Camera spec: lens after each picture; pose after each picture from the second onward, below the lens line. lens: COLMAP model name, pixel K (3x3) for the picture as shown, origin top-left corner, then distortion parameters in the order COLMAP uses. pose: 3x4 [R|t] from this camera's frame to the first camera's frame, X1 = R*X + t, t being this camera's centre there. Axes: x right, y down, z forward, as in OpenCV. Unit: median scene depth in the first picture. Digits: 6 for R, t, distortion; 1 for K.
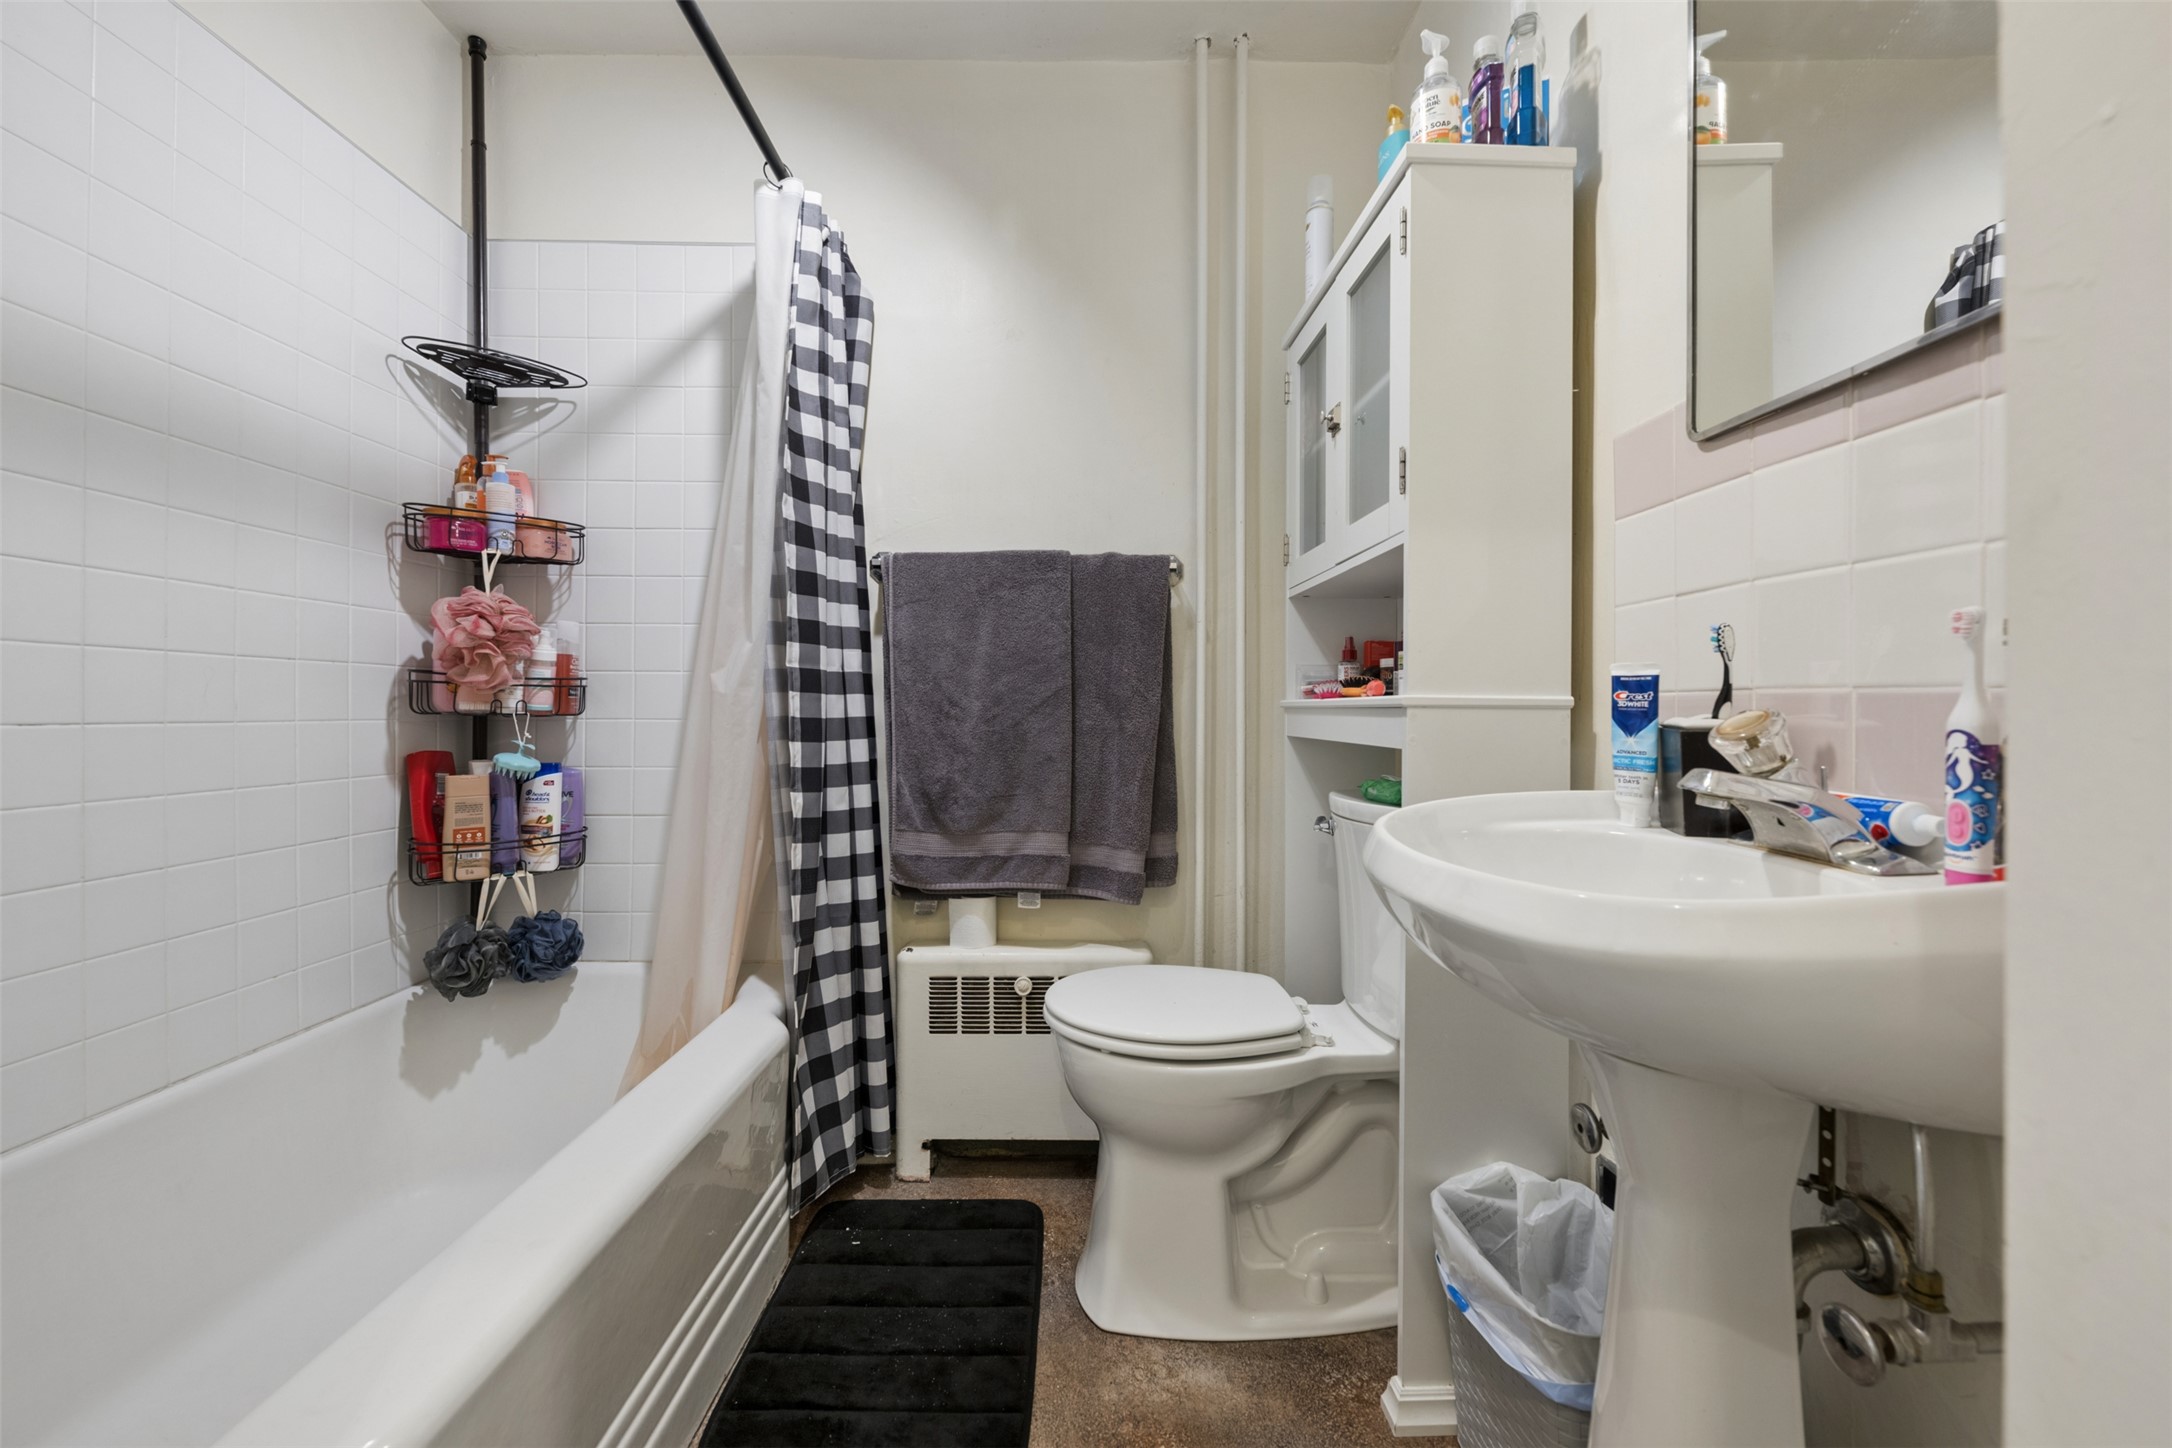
lens RADIAL K [[872.1, 0, 1074.8], [0, 872.1, 704.9], [0, 0, 1]] dist [-0.003951, 0.000744]
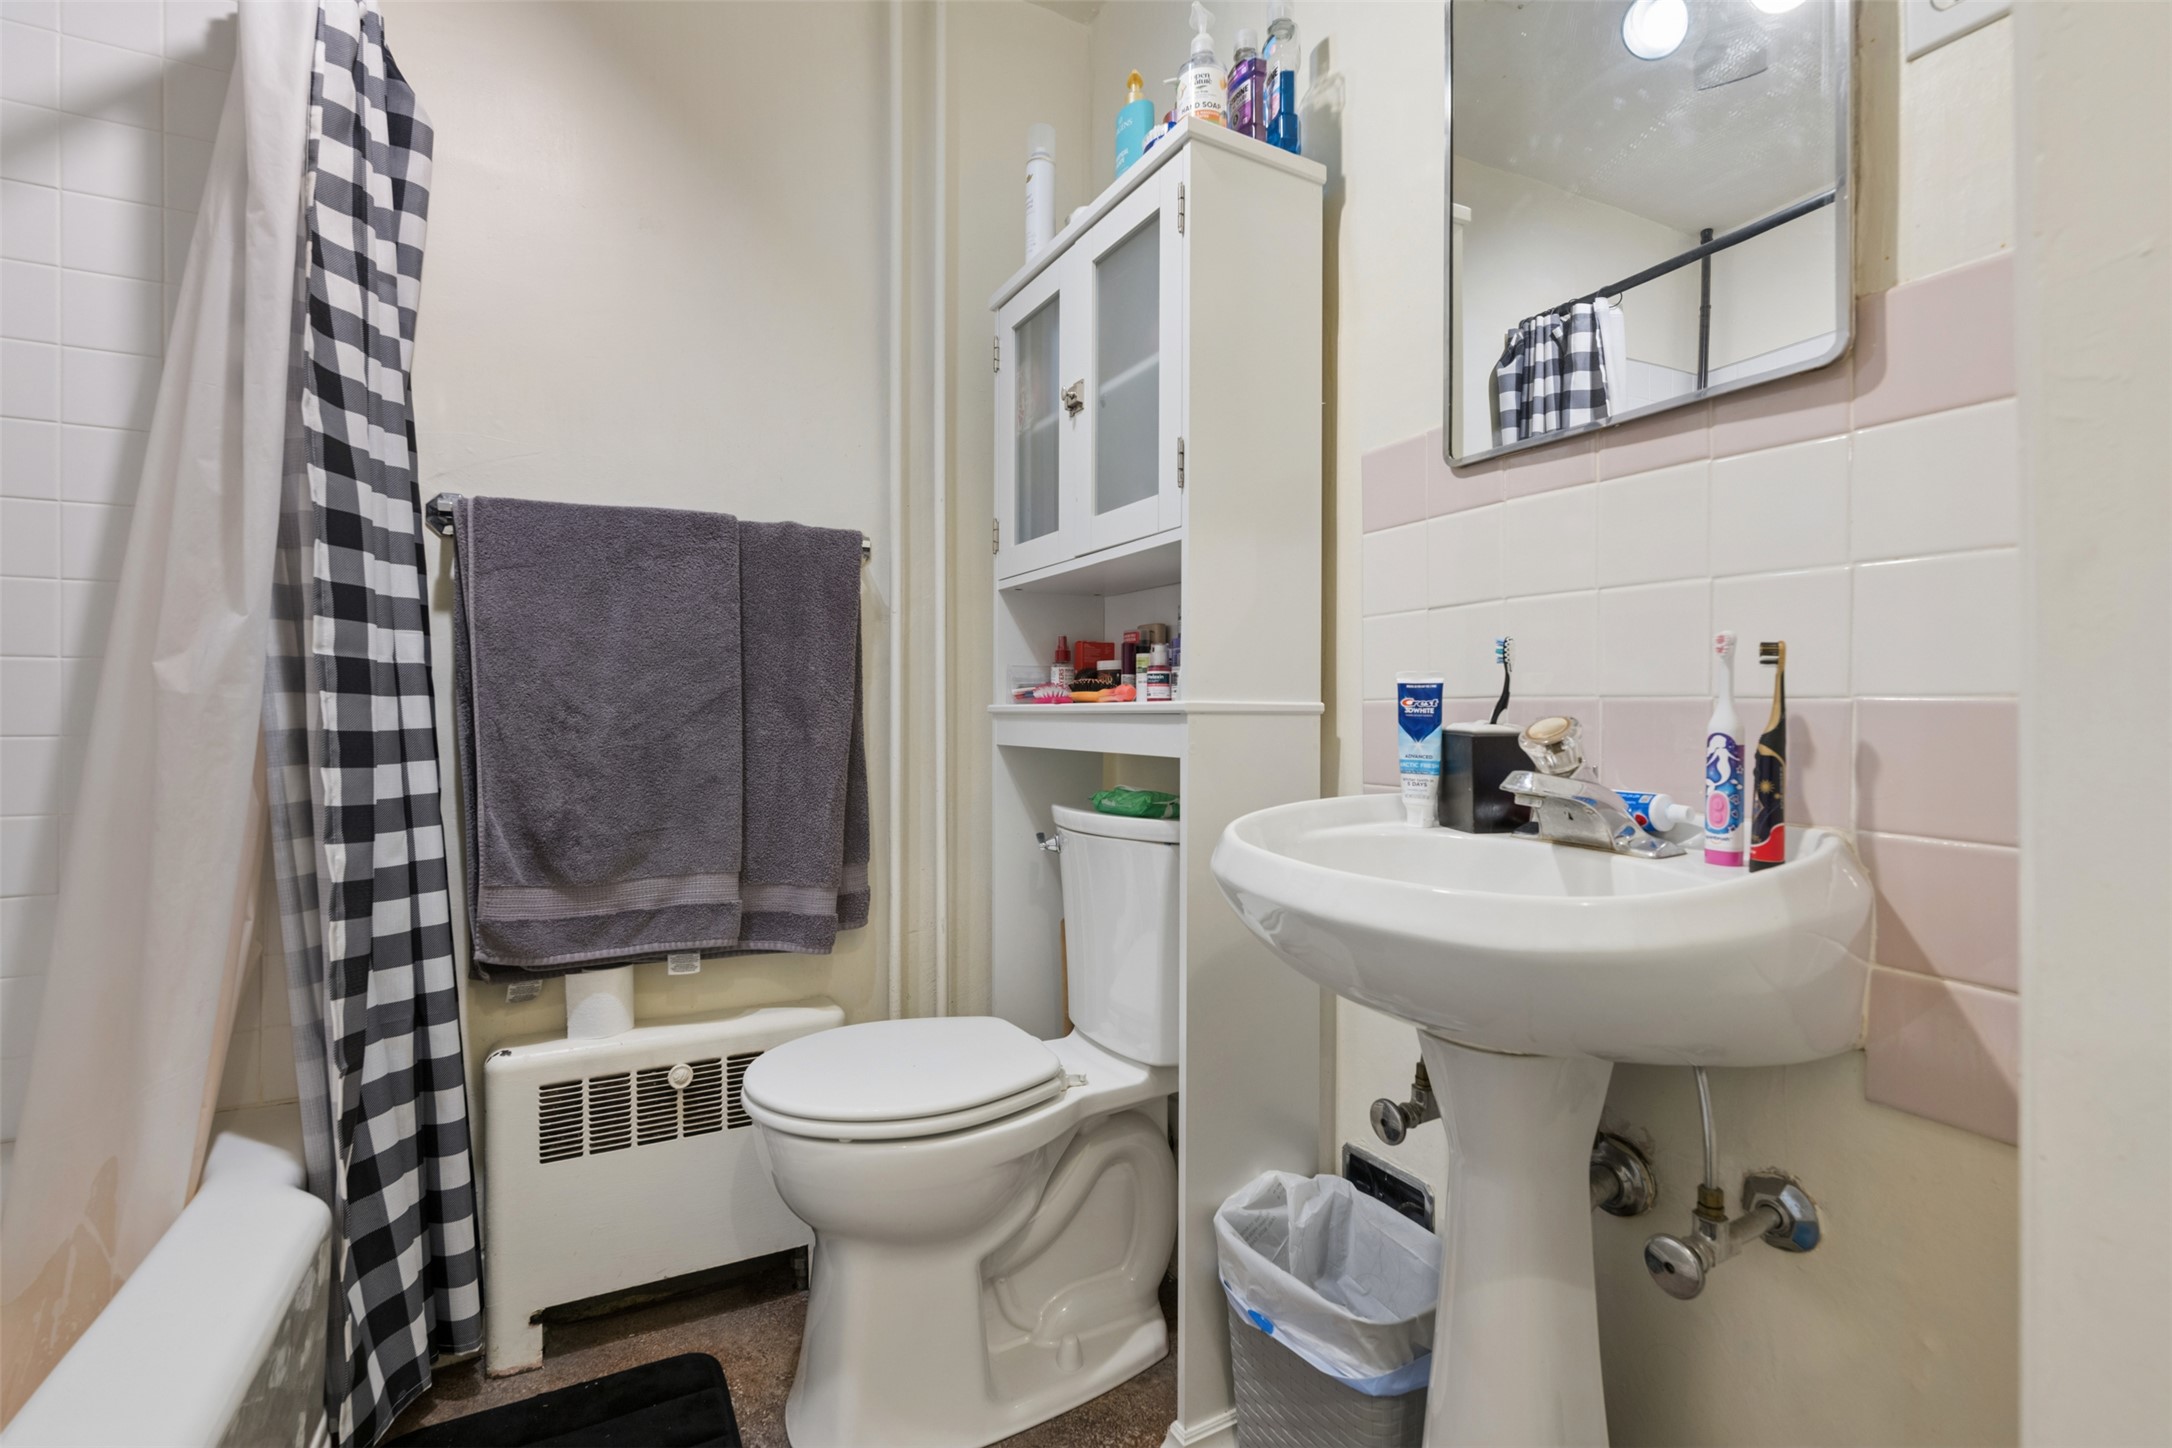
lens RADIAL K [[973.1, 0, 1083.4], [0, 973.1, 713.4], [0, 0, 1]] dist [-0.004150, -0.000519]
pose [[0.887885, -0.003341, 0.460053, -0.171388], [0.000808, 0.999983, 0.005703, -0.003057], [-0.460065, -0.004692, 0.887873, 0.095678]]
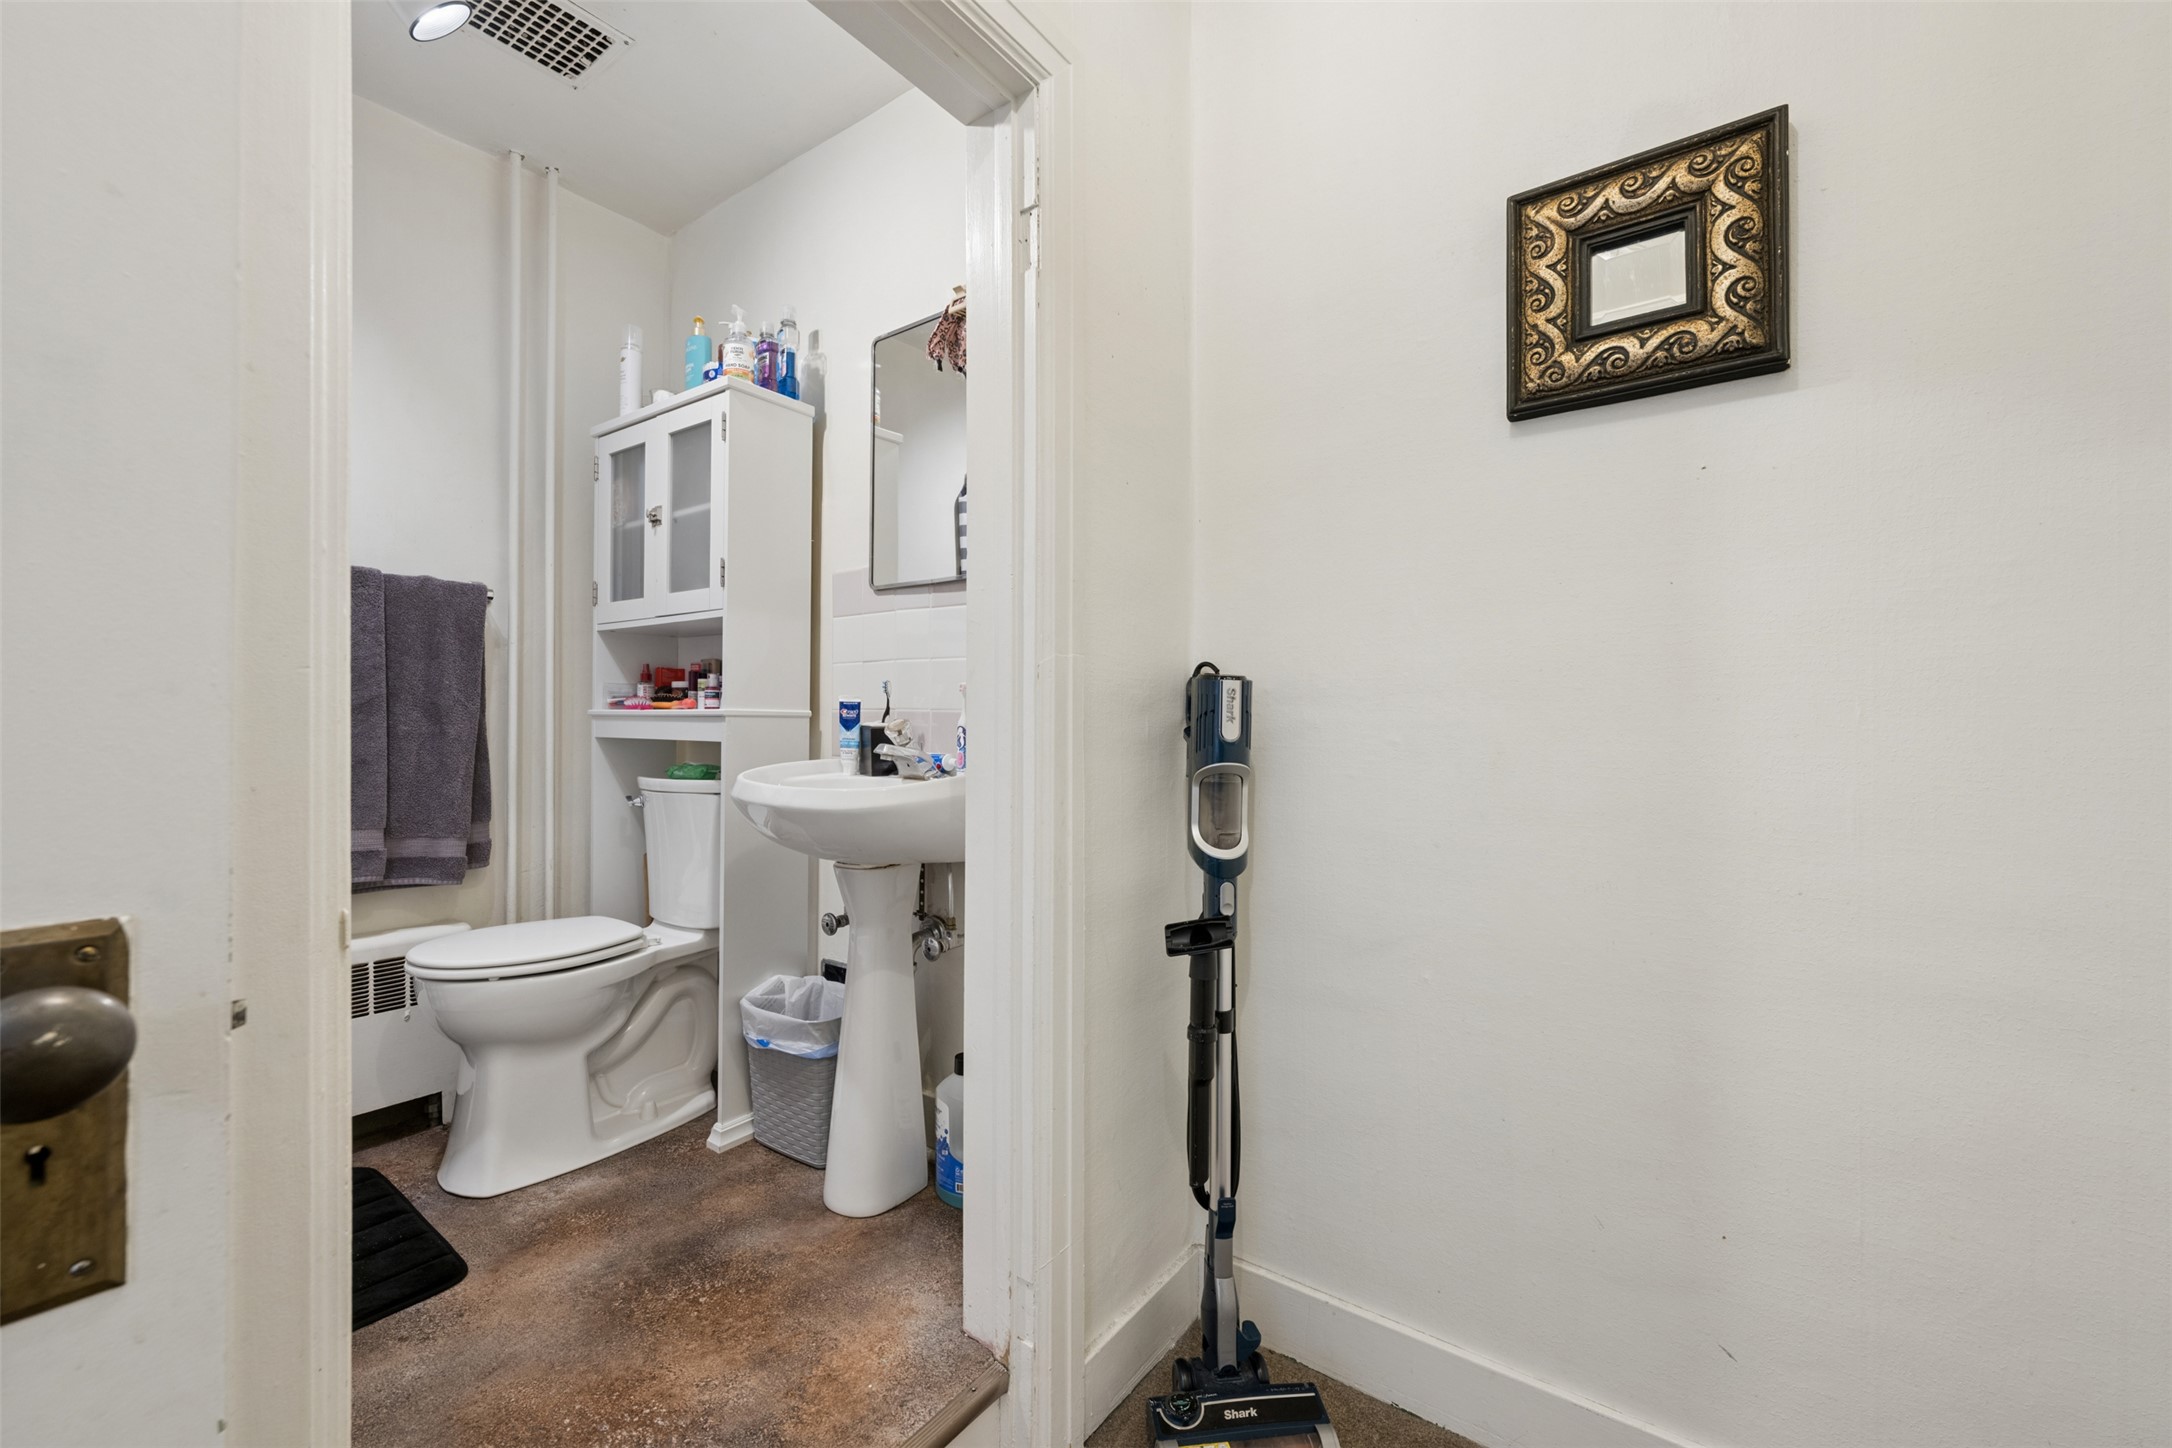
lens RADIAL K [[872.1, 0, 1089.1], [0, 872.1, 721.0], [0, 0, 1]] dist [-0.003951, 0.000744]
pose [[0.600409, -0.001400, 0.799692, -0.443672], [-0.008235, 0.999935, 0.007934, -0.006140], [-0.799650, -0.011349, 0.600359, -0.460245]]
